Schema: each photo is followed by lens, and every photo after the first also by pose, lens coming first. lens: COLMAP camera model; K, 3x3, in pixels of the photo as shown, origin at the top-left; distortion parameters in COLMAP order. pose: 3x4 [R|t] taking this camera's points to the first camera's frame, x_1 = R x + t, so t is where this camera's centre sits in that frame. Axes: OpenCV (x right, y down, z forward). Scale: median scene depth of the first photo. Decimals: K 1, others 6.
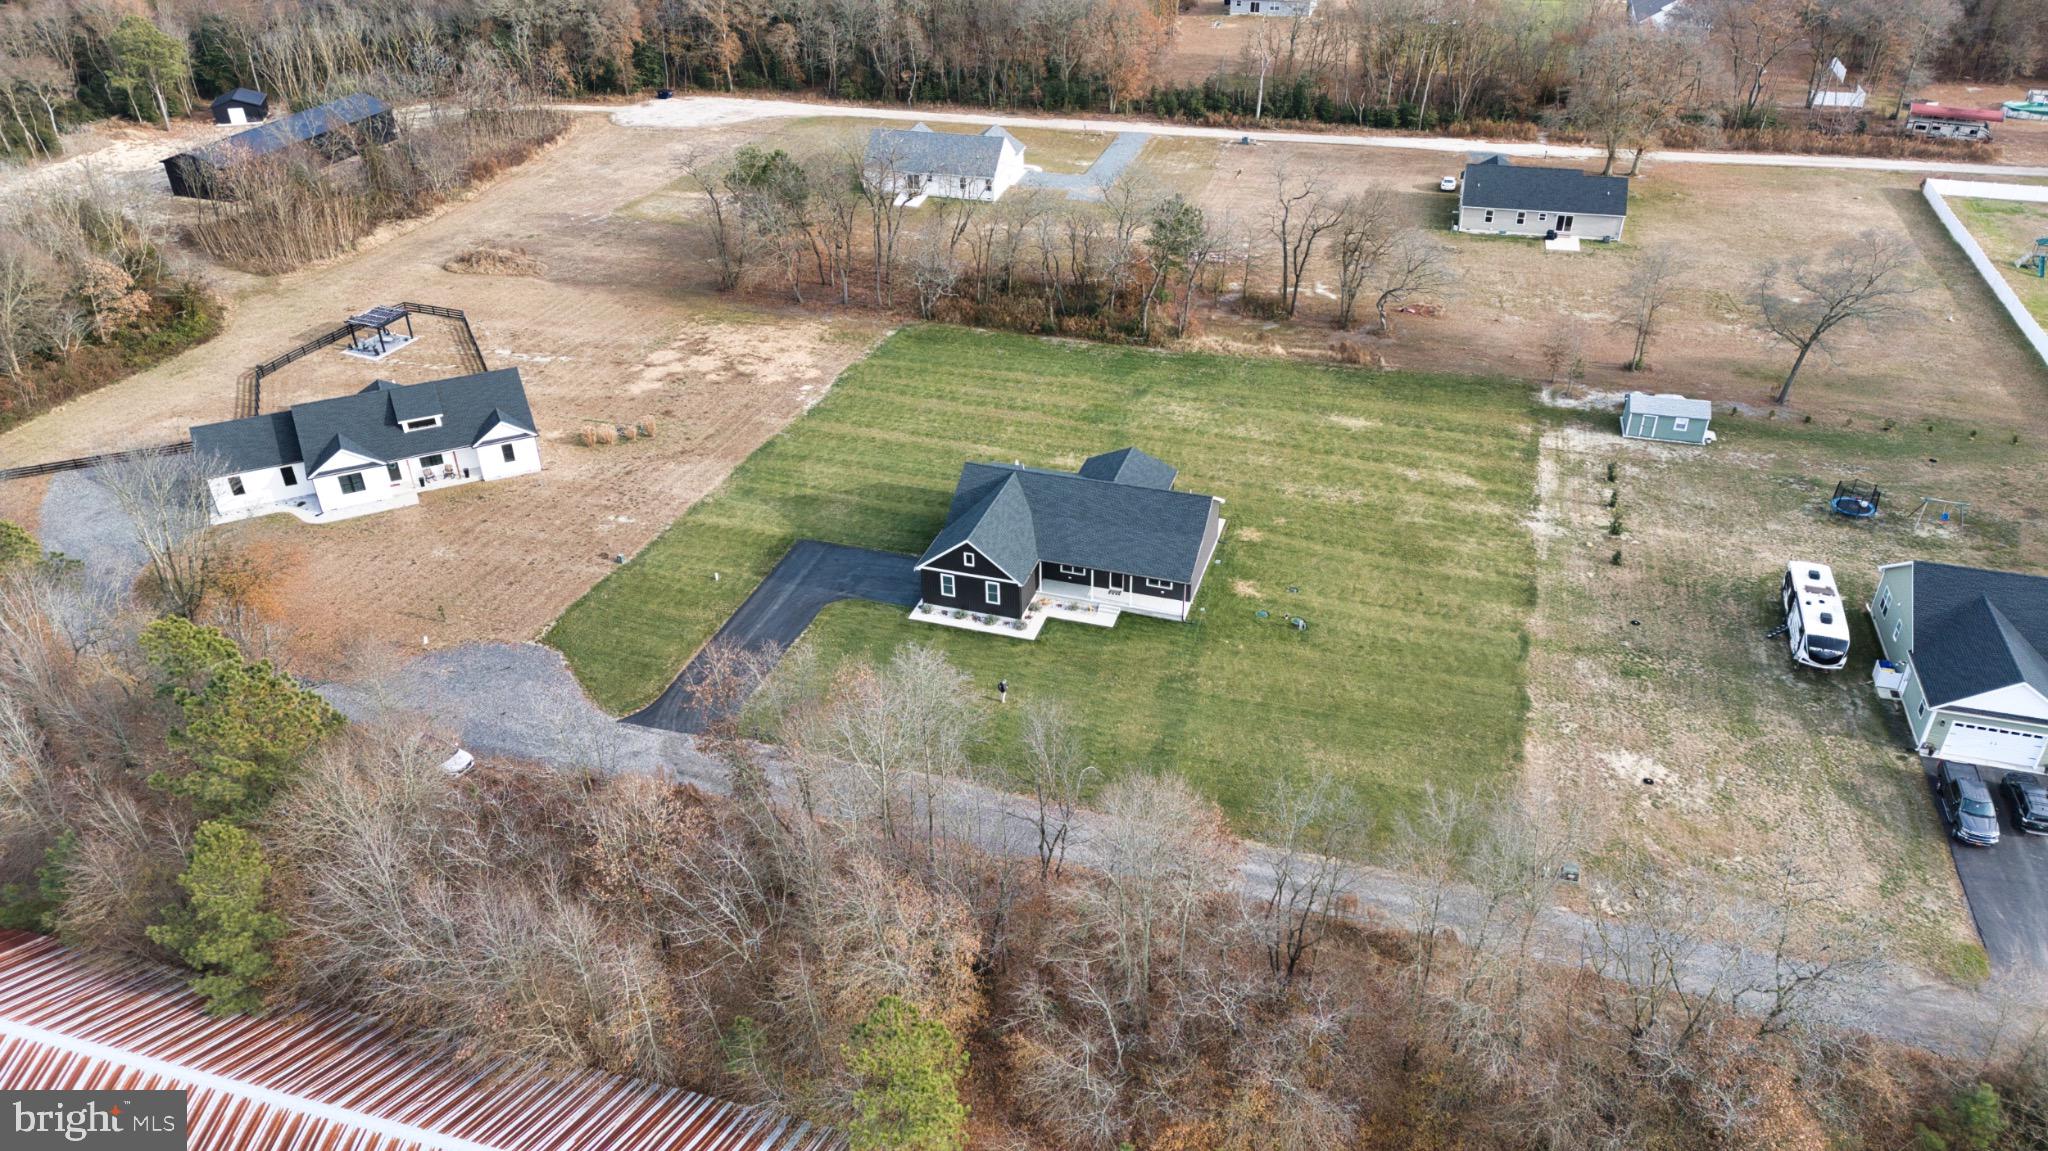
lens RADIAL K [[1436.6, 0, 1037.0], [0, 1436.6, 573.8], [0, 0, 1]] dist [0.086975, -0.083708]
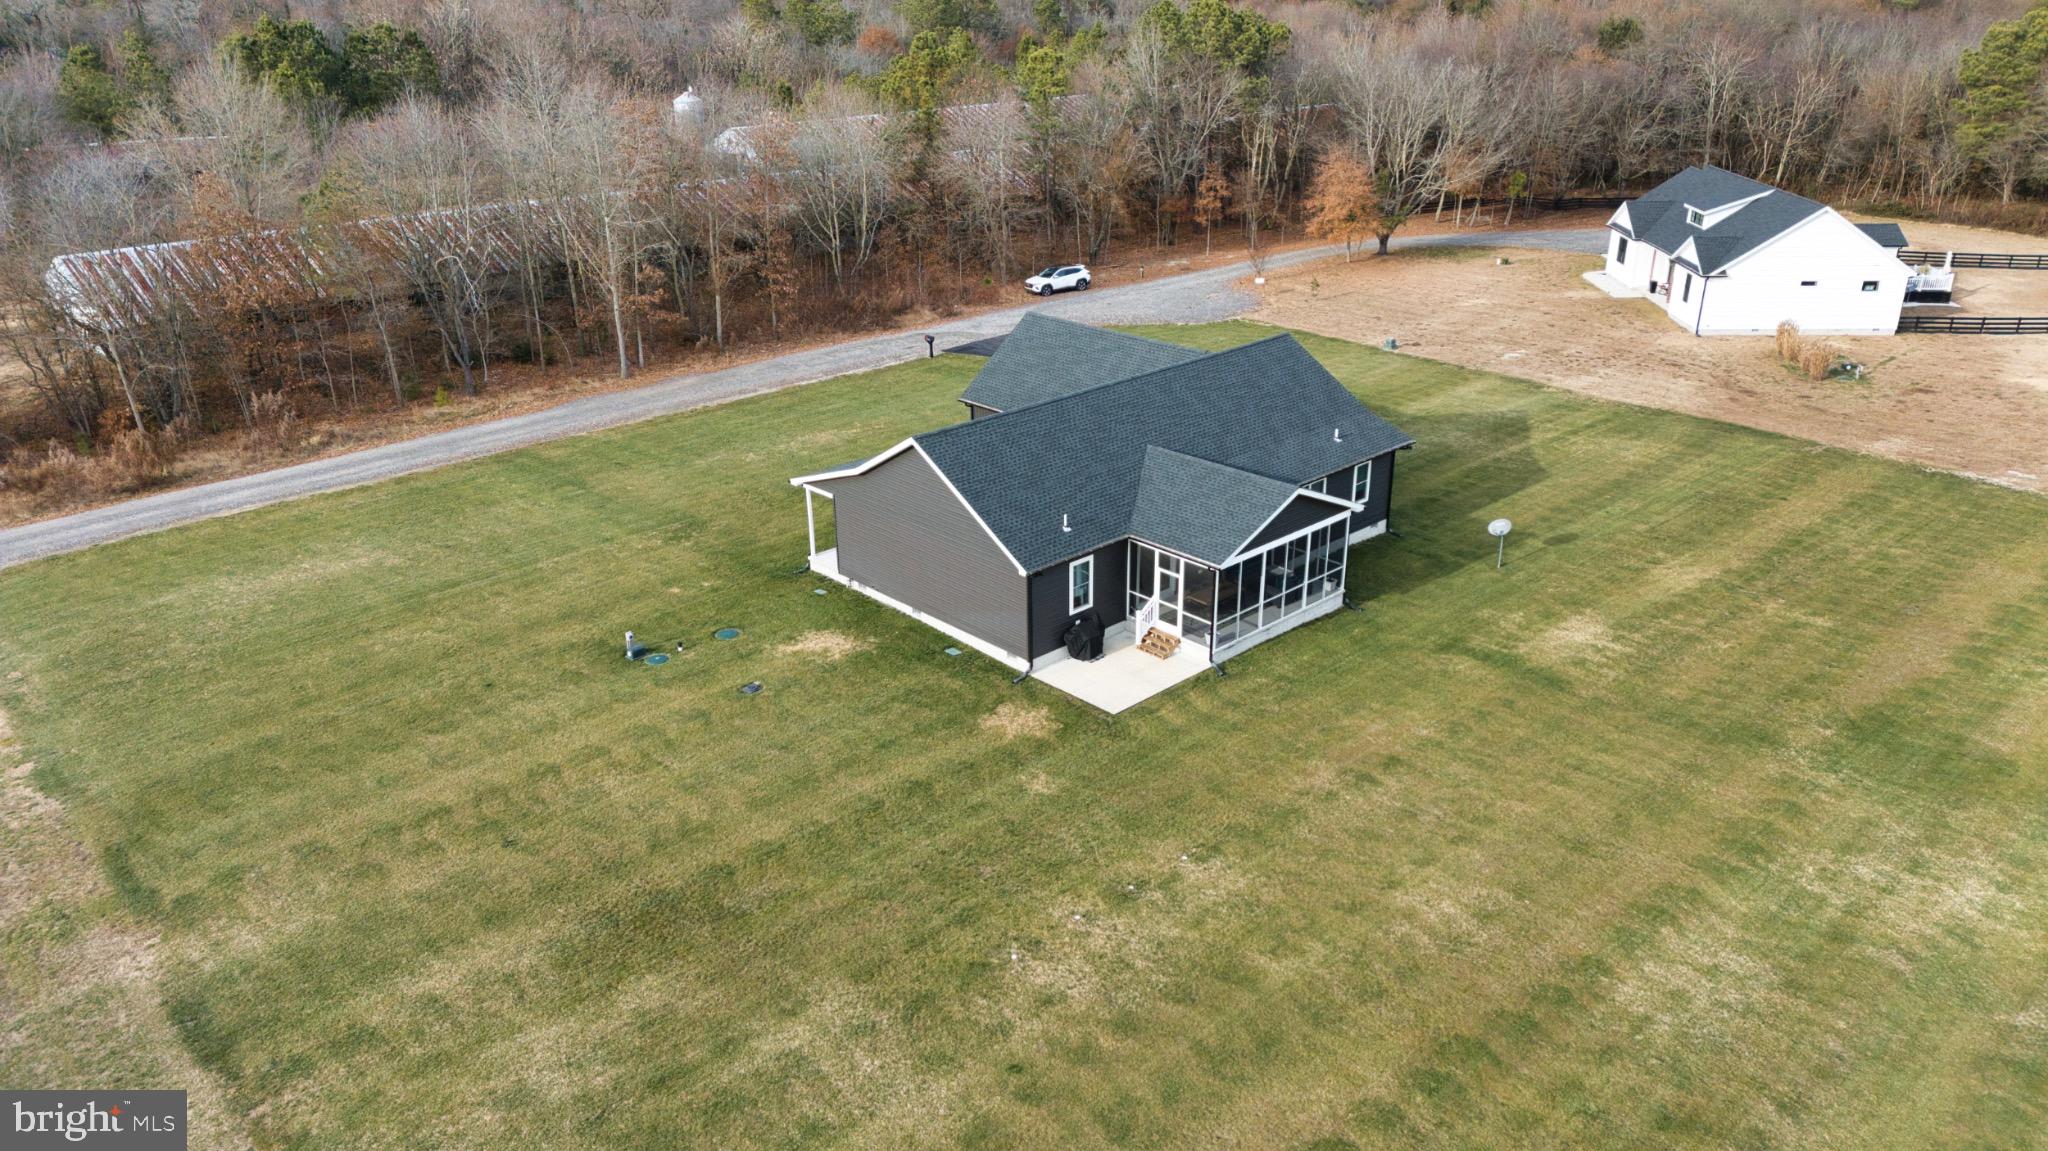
lens RADIAL K [[1436.6, 0, 1037.0], [0, 1436.6, 573.8], [0, 0, 1]] dist [0.086975, -0.083708]
pose [[-0.484161, 0.352918, -0.800648, 0.471437], [-0.450302, 0.684065, 0.573832, -0.294827], [0.750211, 0.638360, -0.172277, 1.138801]]
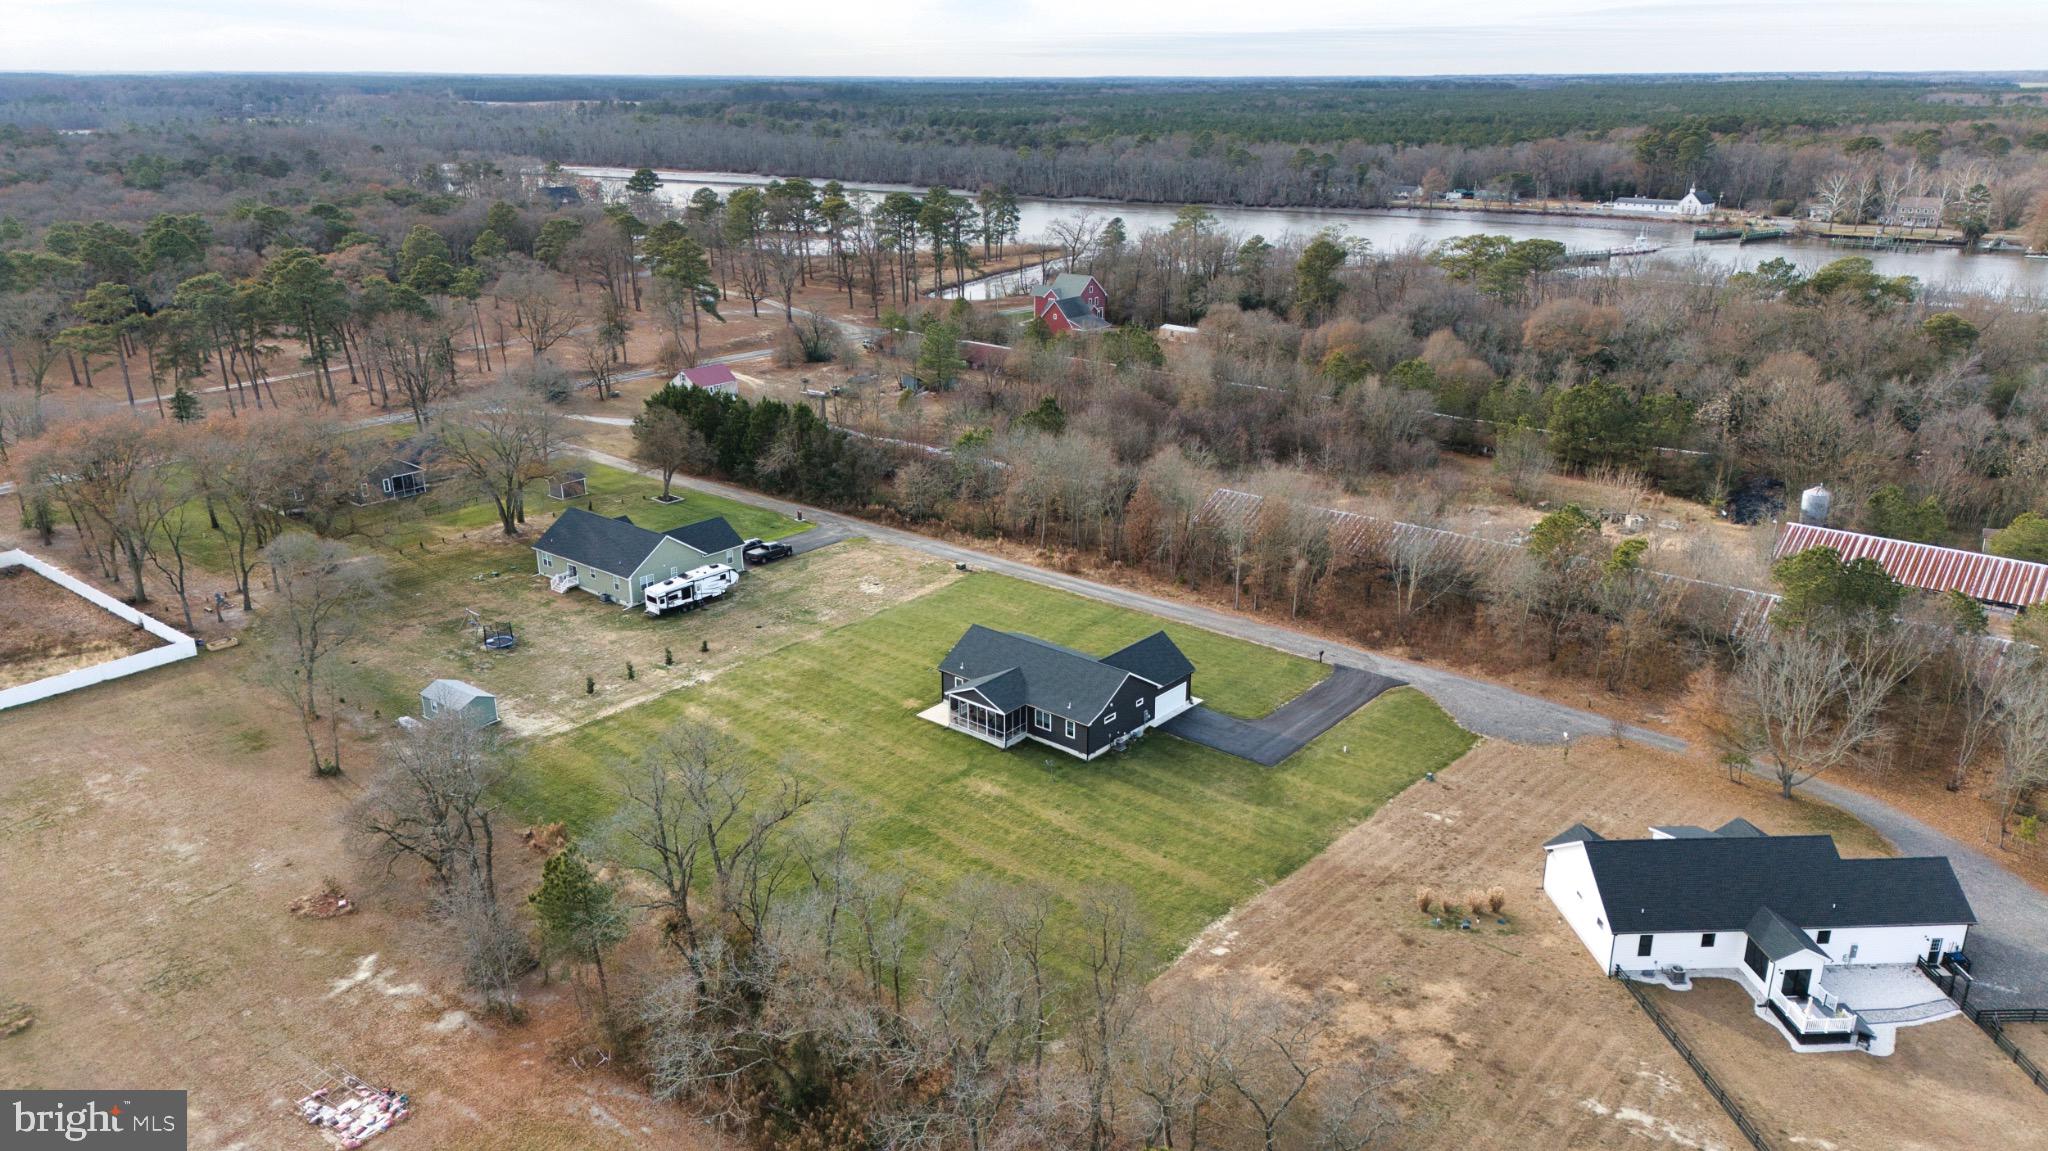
lens RADIAL K [[1436.6, 0, 1037.0], [0, 1436.6, 573.8], [0, 0, 1]] dist [0.086975, -0.083708]
pose [[-0.924682, -0.116038, 0.362627, -0.422240], [0.207478, 0.645020, 0.735461, -1.076933], [-0.319243, 0.755304, -0.572363, 1.734384]]
